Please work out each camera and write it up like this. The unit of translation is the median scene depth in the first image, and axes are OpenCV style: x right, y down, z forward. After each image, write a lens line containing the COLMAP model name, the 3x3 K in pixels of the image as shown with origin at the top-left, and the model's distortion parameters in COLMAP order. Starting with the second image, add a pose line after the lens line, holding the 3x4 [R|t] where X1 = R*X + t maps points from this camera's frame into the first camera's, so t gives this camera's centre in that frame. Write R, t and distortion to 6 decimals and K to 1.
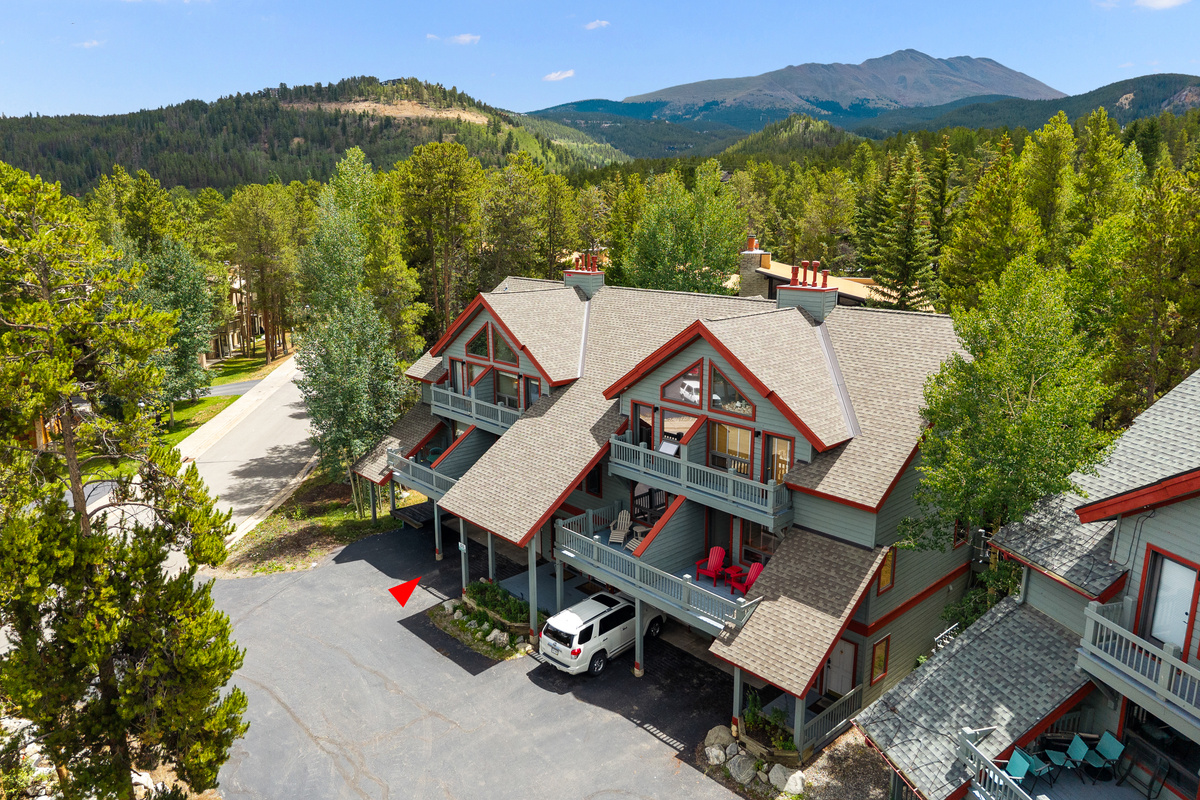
lens RADIAL K [[801.7, 0, 600.0], [0, 801.7, 400.0], [0, 0, 1]] dist [0.020102, -0.020986]
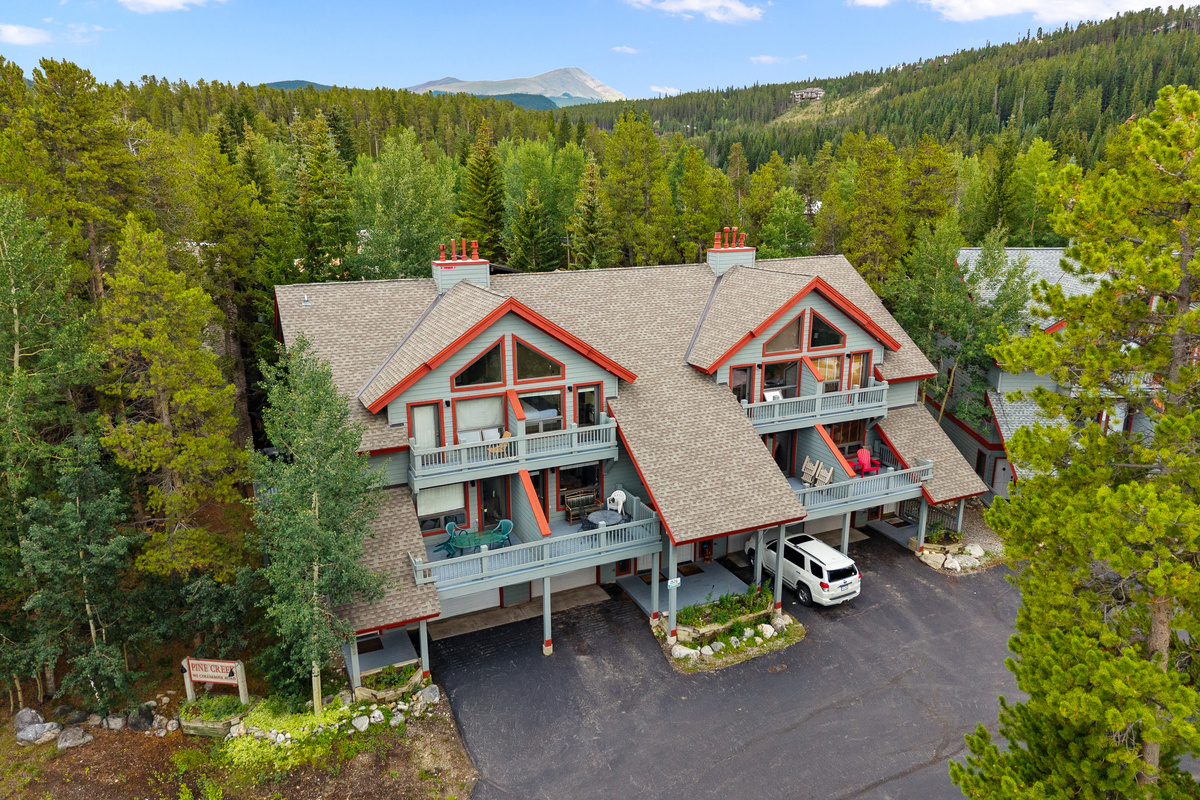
lens RADIAL K [[801.7, 0, 600.0], [0, 801.7, 400.0], [0, 0, 1]] dist [0.020102, -0.020986]
pose [[0.291489, -0.269252, 0.917898, -0.984361], [0.202613, 0.955175, 0.215844, -0.220757], [-0.934870, 0.123062, 0.332977, 0.801789]]
